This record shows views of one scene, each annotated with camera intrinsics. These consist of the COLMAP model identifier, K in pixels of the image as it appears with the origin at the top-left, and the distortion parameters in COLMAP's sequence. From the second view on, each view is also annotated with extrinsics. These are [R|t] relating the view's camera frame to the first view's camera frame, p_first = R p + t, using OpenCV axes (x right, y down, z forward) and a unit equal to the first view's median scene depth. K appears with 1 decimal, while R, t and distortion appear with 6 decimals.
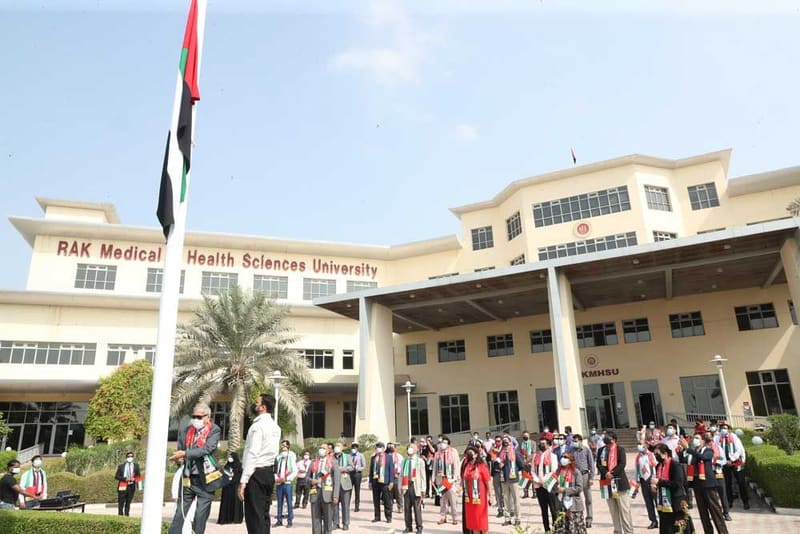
lens RADIAL K [[540.8, 0, 398.4], [0, 540.8, 264.6], [0, 0, 1]] dist [-0.080417, 0.045677]
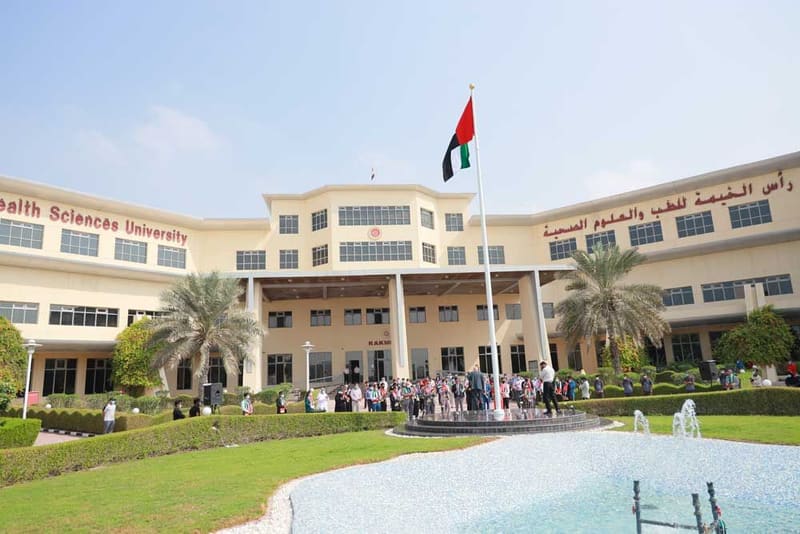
lens RADIAL K [[540.2, 0, 402.3], [0, 540.2, 268.2], [0, 0, 1]] dist [0.002610, 0.003088]
pose [[0.839491, 0.100791, 0.533944, -0.297030], [-0.145159, 0.988533, 0.041623, -0.044561], [-0.523626, -0.112449, 0.844494, -0.168047]]
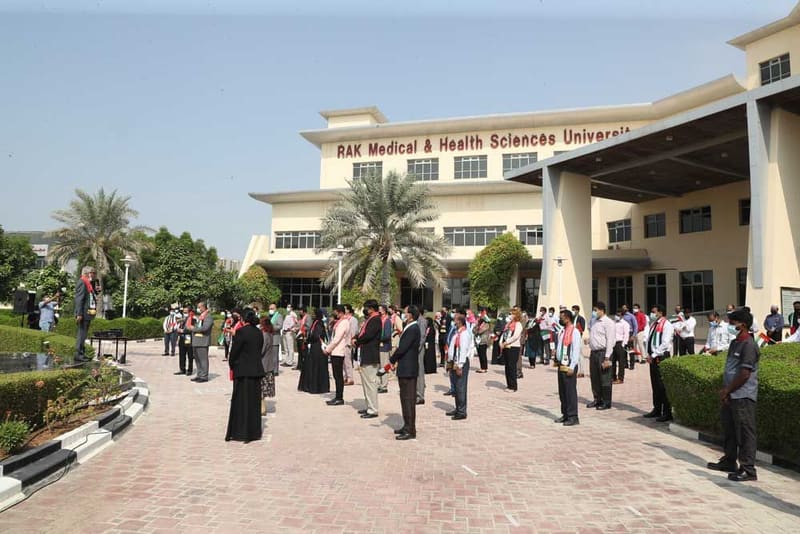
lens RADIAL K [[542.0, 0, 401.2], [0, 542.0, 262.7], [0, 0, 1]] dist [-0.074362, 0.037008]
pose [[0.814478, -0.004829, -0.580174, 0.175209], [0.129983, 0.976066, 0.174352, 0.018313], [0.565447, -0.217419, 0.795612, 0.059163]]
